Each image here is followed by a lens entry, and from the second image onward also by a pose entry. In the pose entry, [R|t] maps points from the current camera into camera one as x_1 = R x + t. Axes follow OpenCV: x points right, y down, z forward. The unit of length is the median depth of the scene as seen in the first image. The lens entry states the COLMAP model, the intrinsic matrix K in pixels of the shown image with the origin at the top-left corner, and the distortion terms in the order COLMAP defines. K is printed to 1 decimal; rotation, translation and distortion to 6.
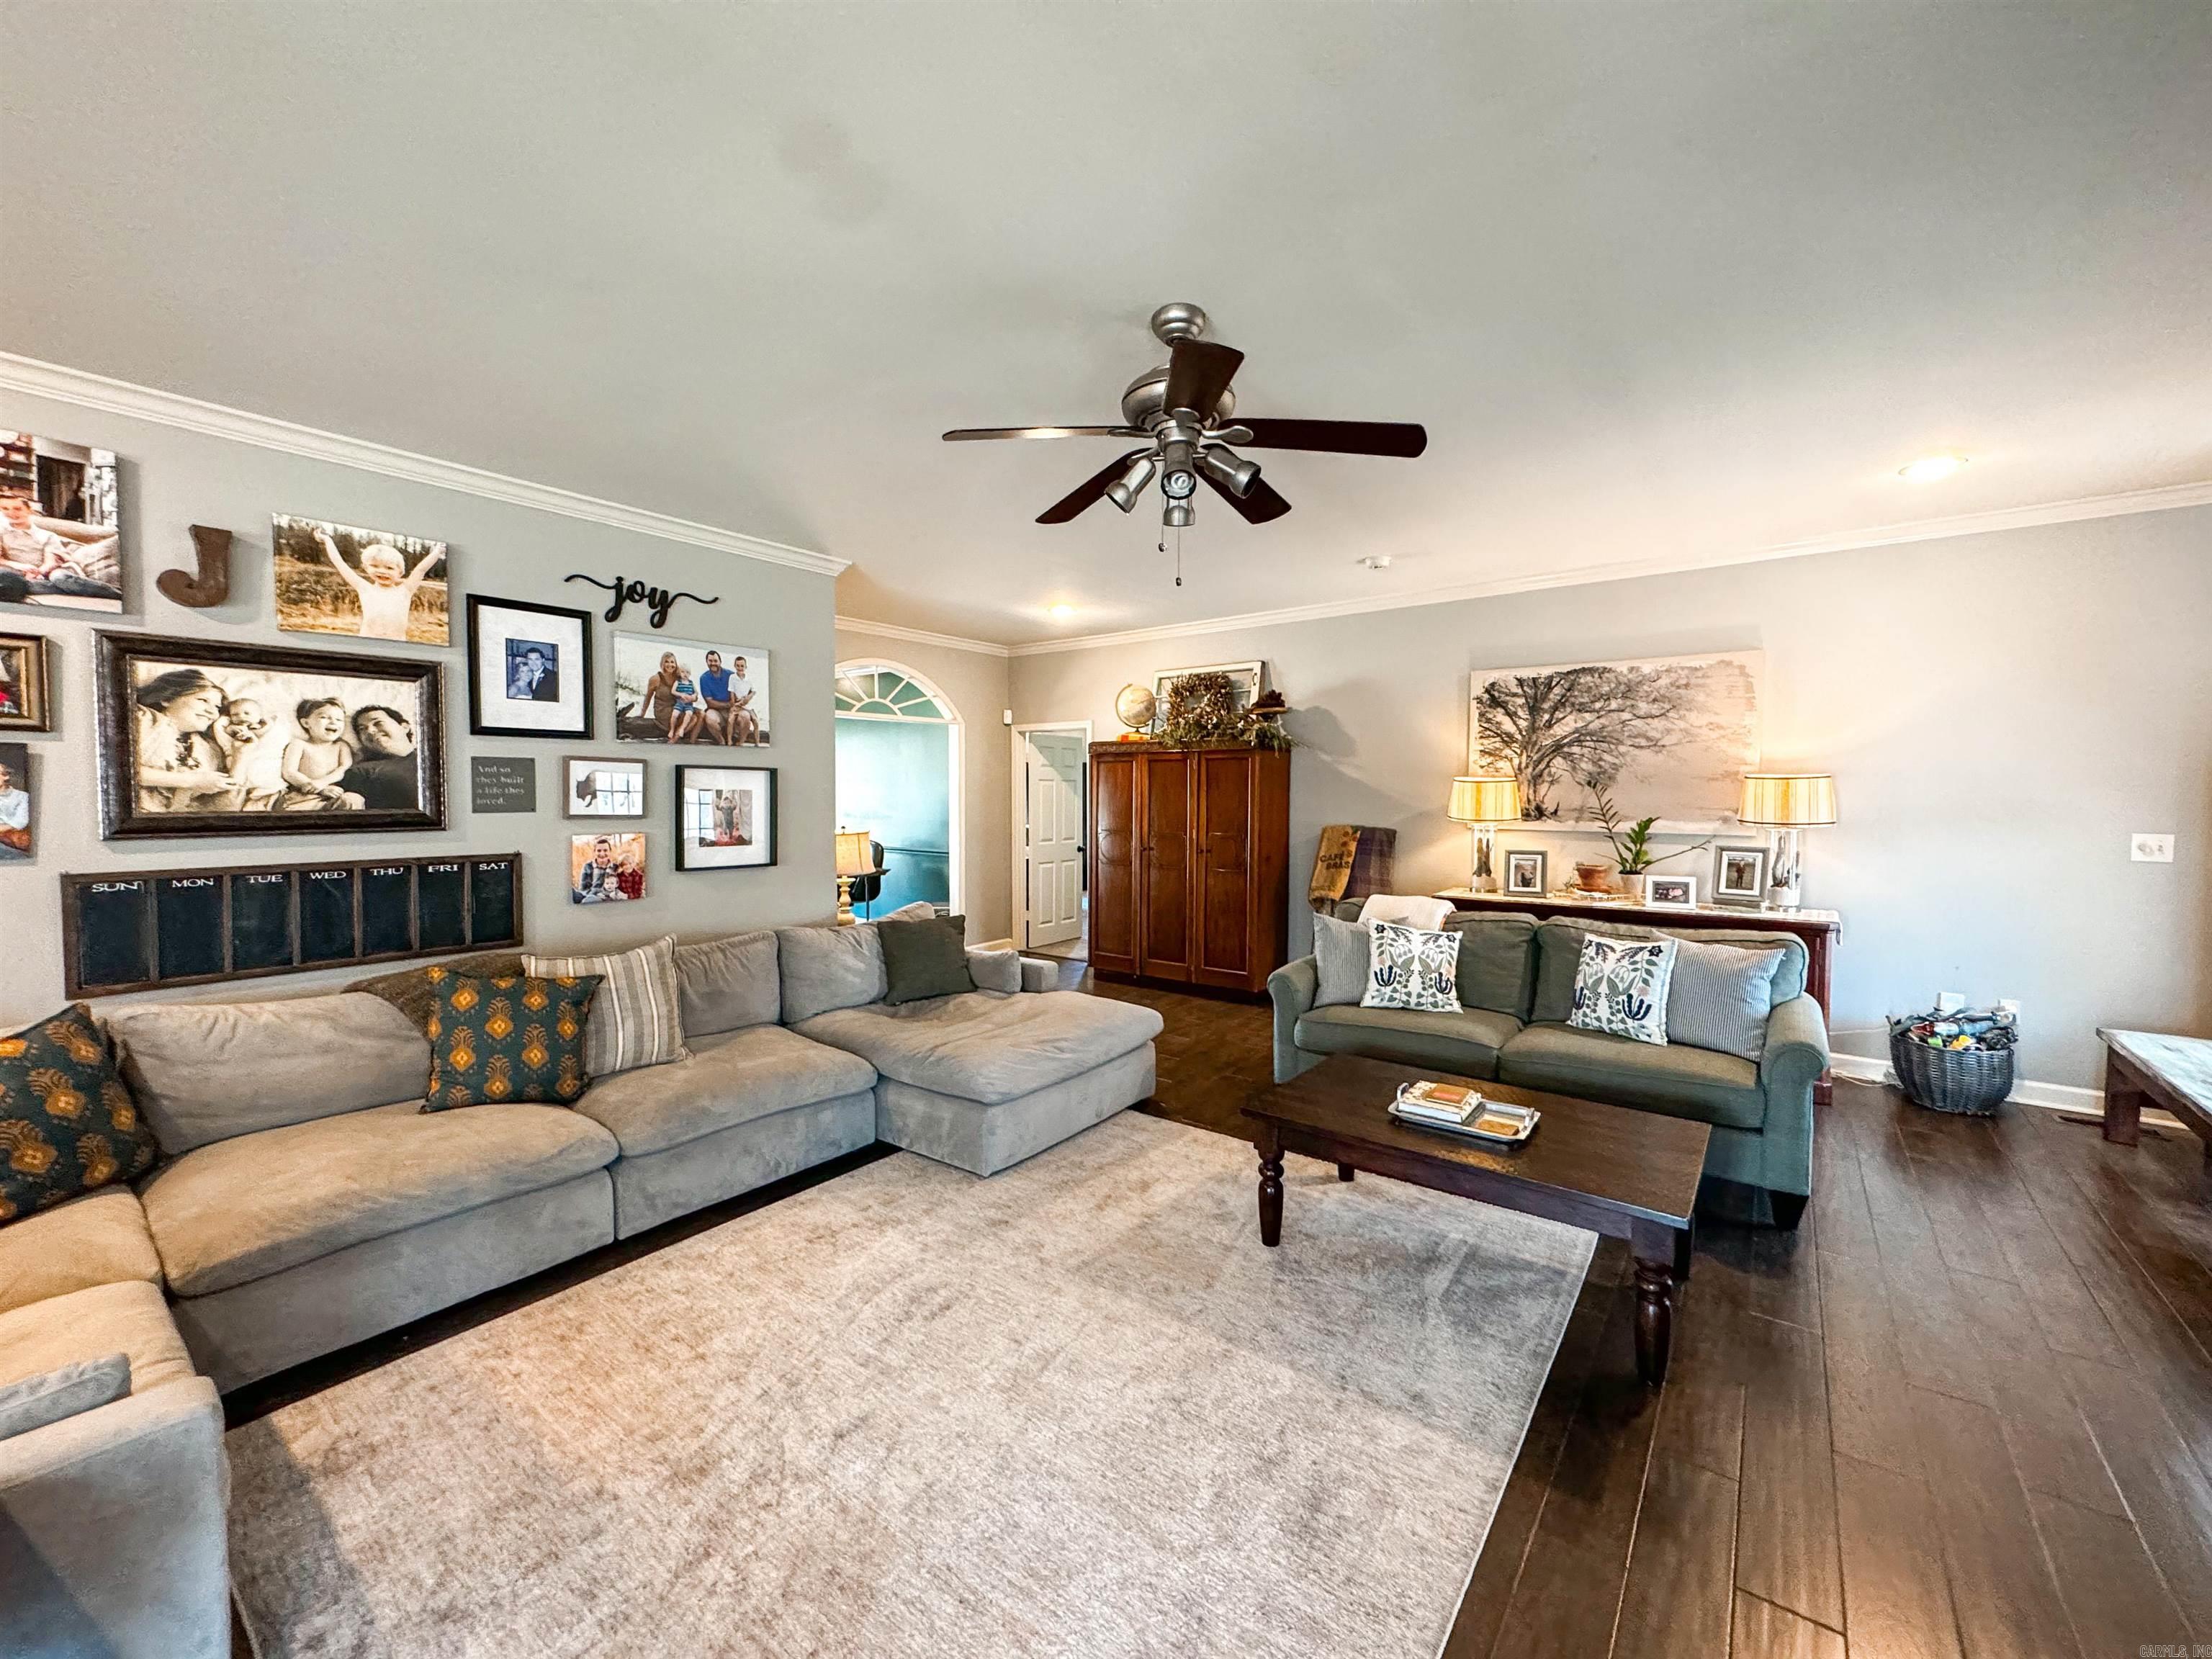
lens RADIAL K [[885.8, 0, 1098.7], [0, 885.8, 829.0], [0, 0, 1]] dist [-0.001453, 0.000022]
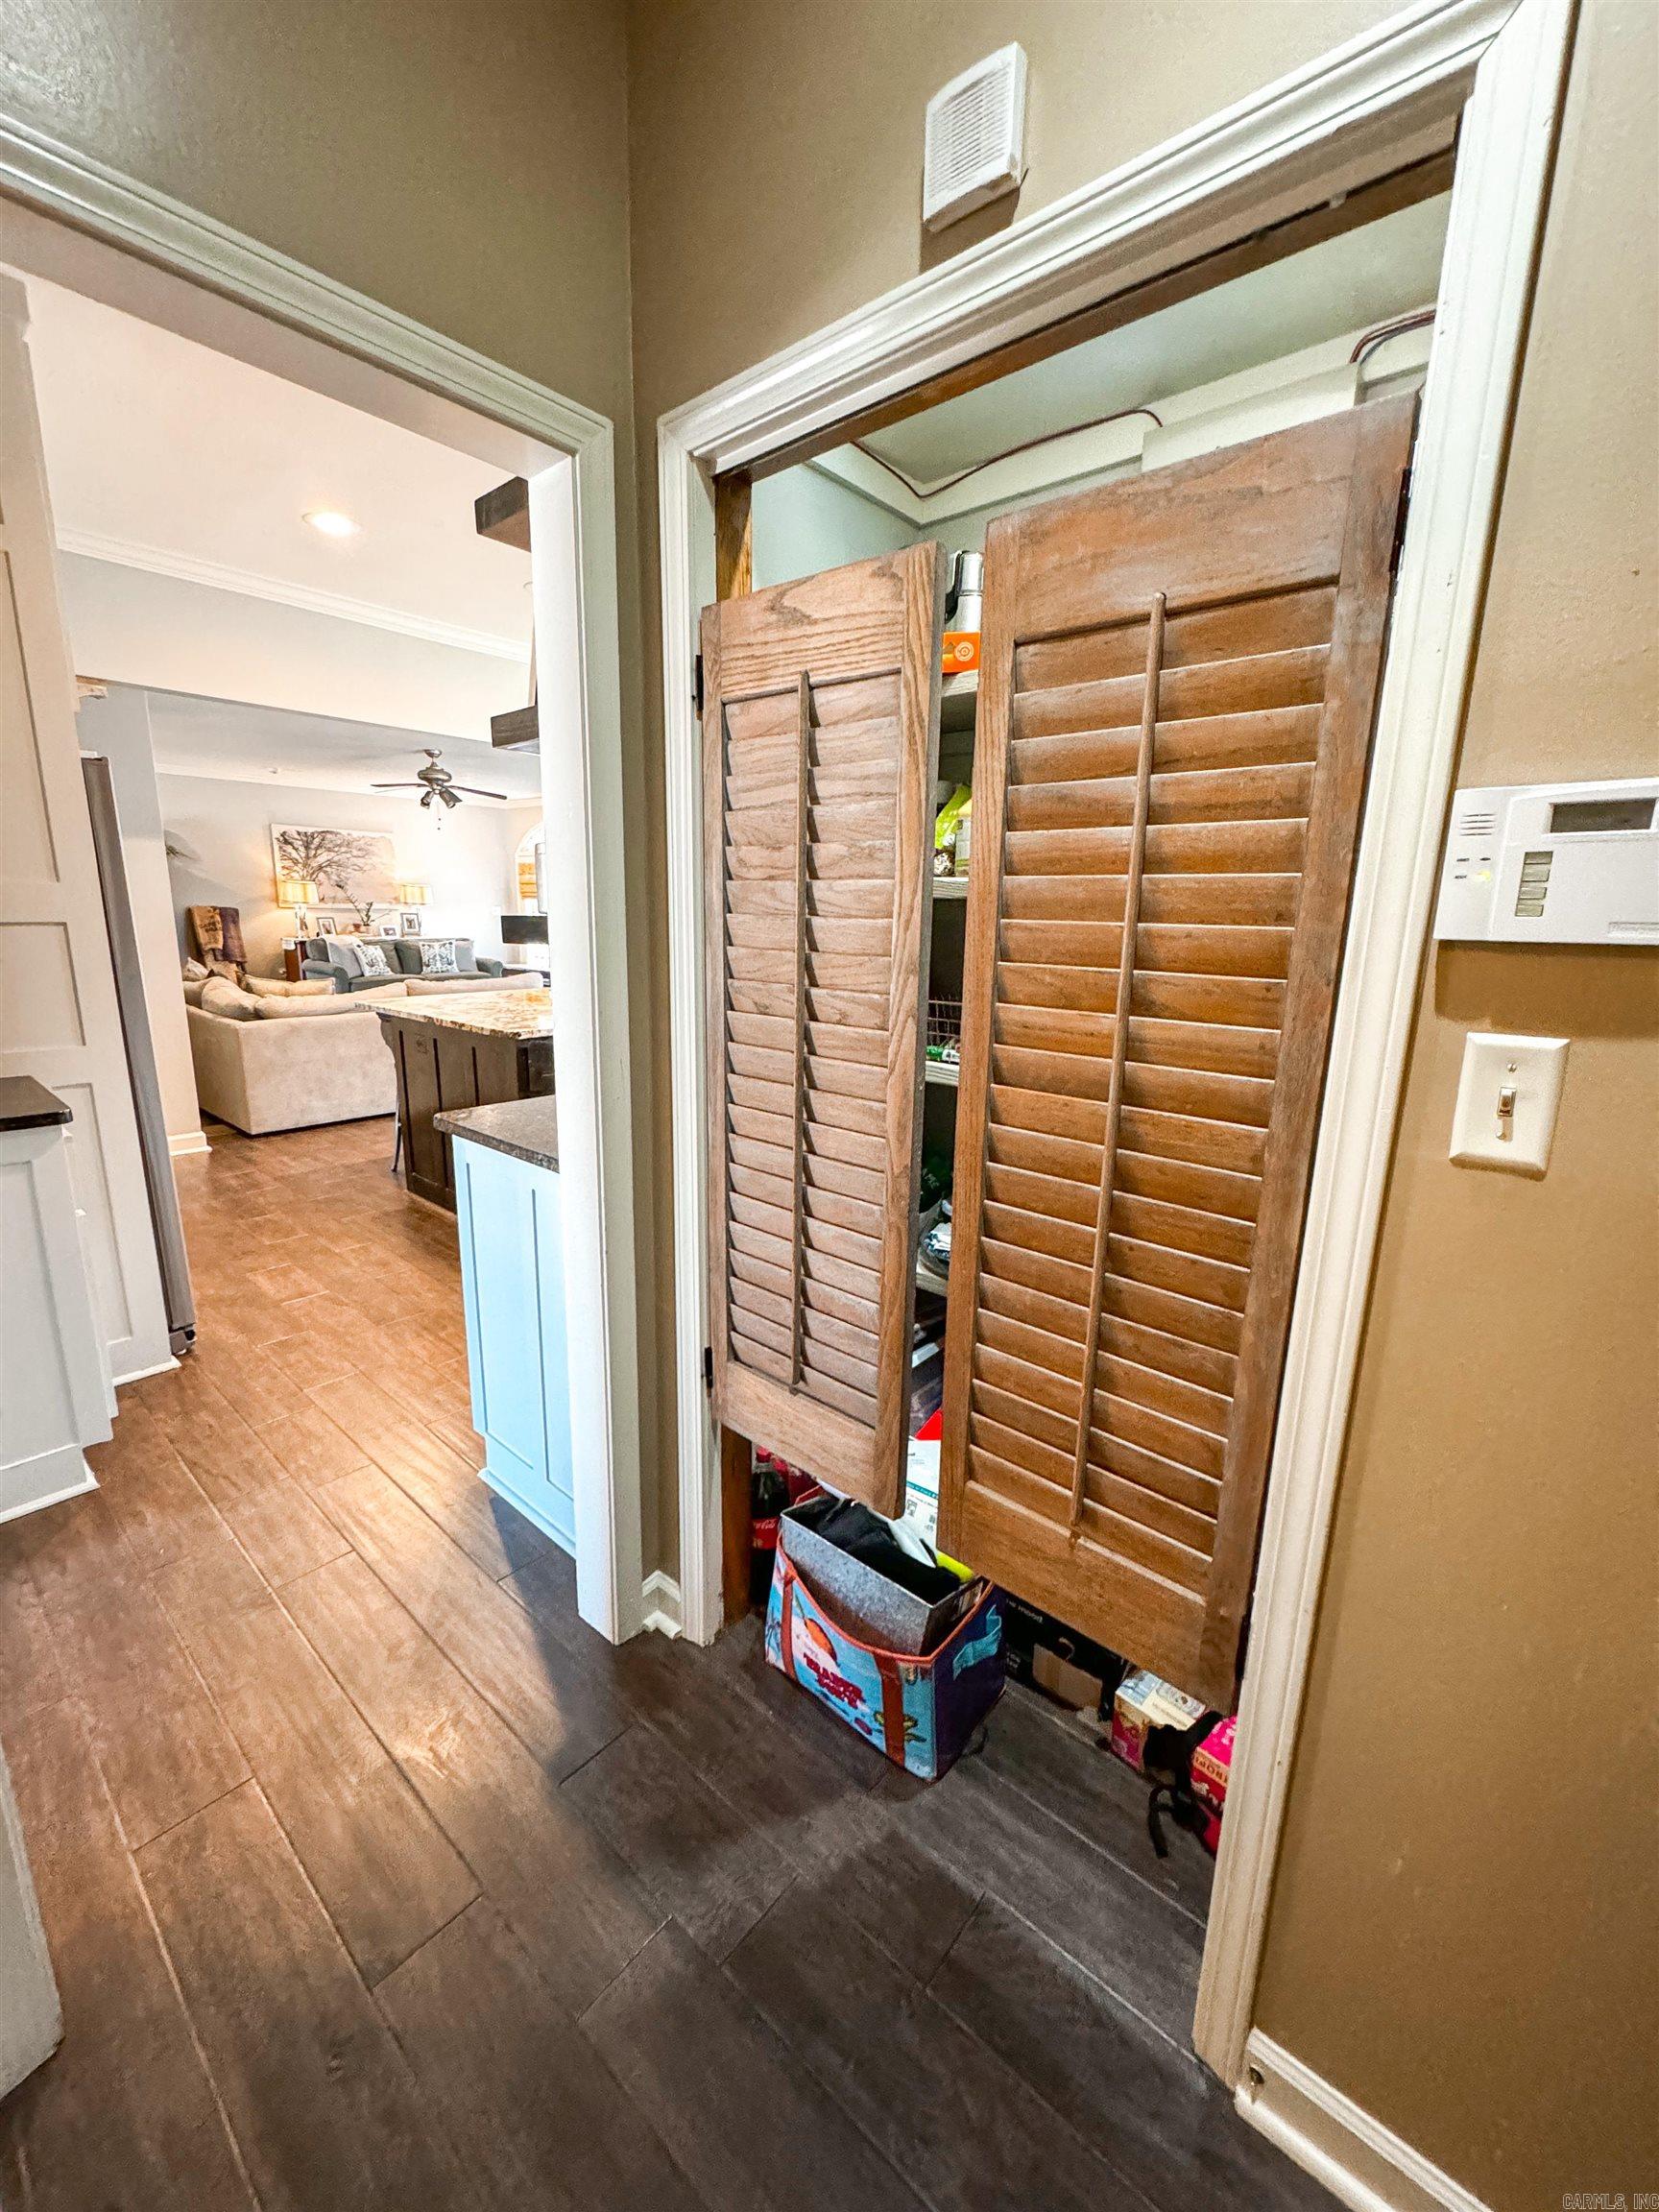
lens RADIAL K [[885.8, 0, 829.5], [0, 885.8, 1106.0], [0, 0, 1]] dist [-0.001453, 0.000022]
pose [[0.063893, -0.216486, 0.974193, -1.895662], [0.019124, 0.976274, 0.215694, 0.037252], [-0.997774, 0.004849, 0.066517, -0.423253]]
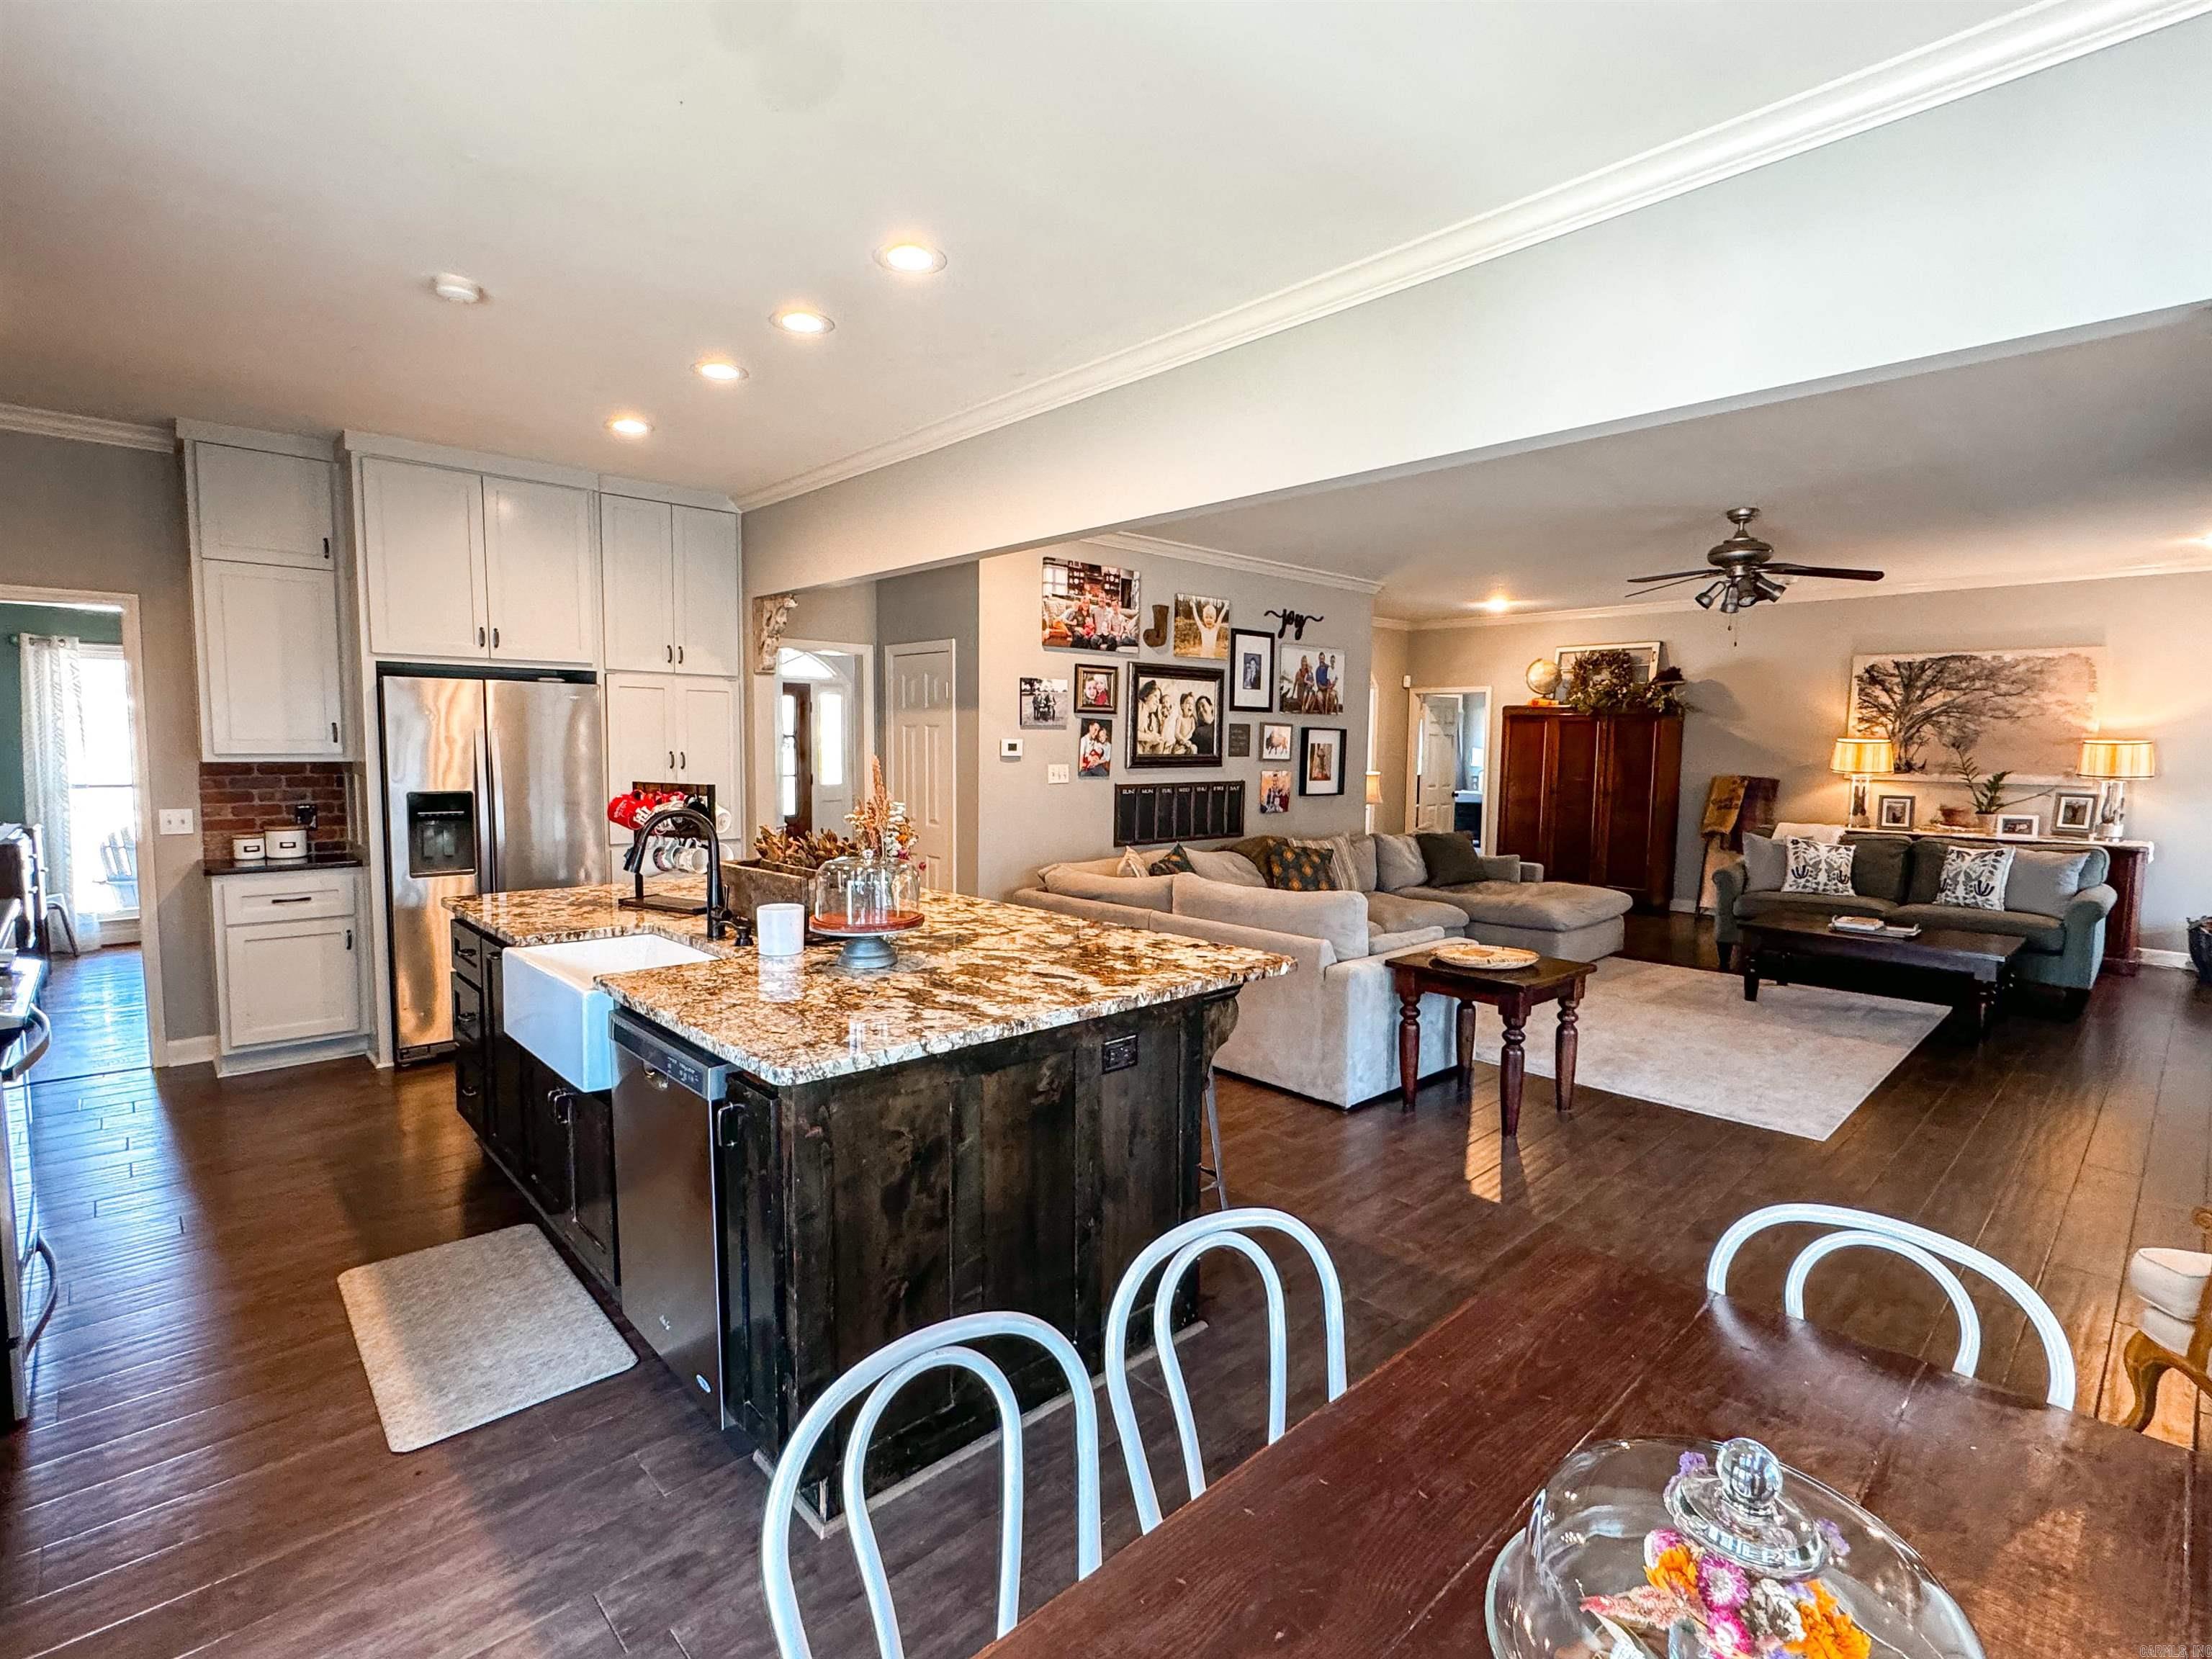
lens RADIAL K [[1051.7, 0, 1099.6], [0, 1051.7, 829.6], [0, 0, 1]] dist [-0.003500, 0.000707]
pose [[0.986487, 0.024168, -0.162048, -0.500481], [-0.017204, 0.998873, 0.044241, 0.030079], [0.162935, -0.040855, 0.985791, -0.847894]]
